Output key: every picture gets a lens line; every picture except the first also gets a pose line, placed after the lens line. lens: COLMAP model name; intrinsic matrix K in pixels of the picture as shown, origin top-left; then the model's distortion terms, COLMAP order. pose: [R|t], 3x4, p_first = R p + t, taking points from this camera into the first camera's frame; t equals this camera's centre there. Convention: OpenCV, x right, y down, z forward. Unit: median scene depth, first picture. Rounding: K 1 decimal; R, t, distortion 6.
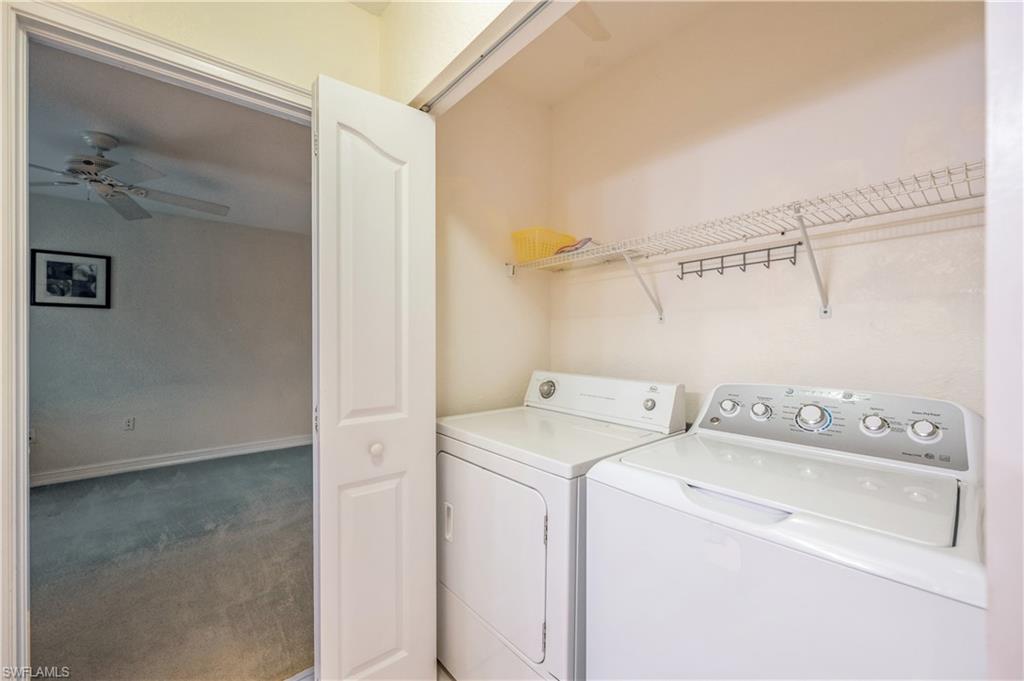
lens RADIAL K [[403.3, 0, 512.0], [0, 403.3, 340.5], [0, 0, 1]] dist [-0.001478, -0.000433]
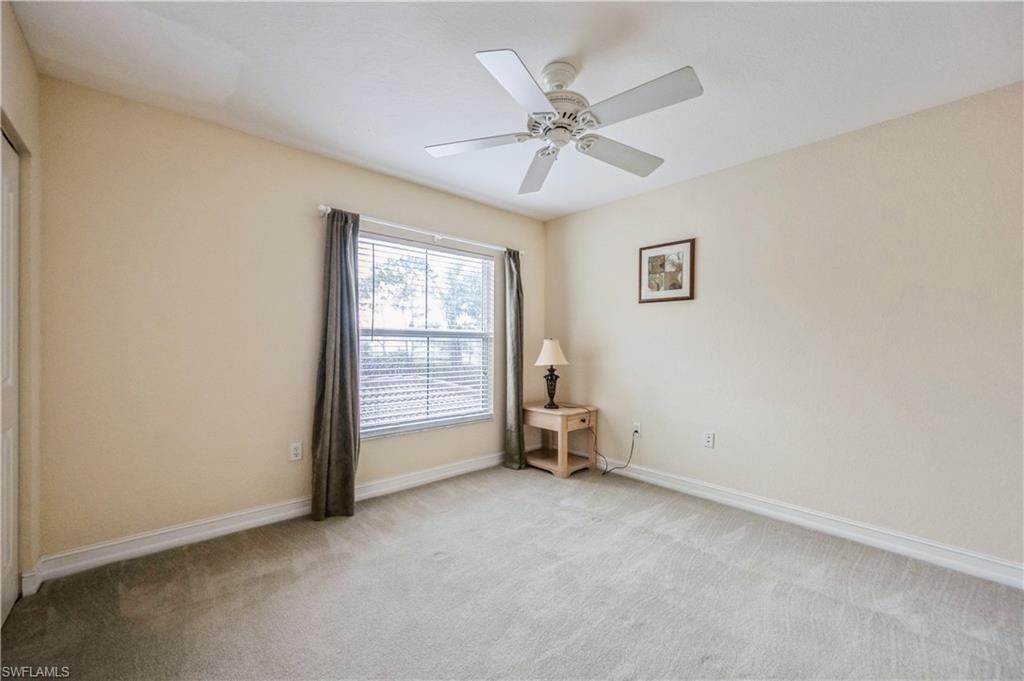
lens RADIAL K [[403.3, 0, 512.0], [0, 403.3, 340.5], [0, 0, 1]] dist [-0.001478, -0.000433]
pose [[0.031918, -0.000041, -0.999490, -0.161409], [-0.015420, 0.999881, -0.000533, 0.014316], [0.999372, 0.015429, 0.031914, 0.611810]]
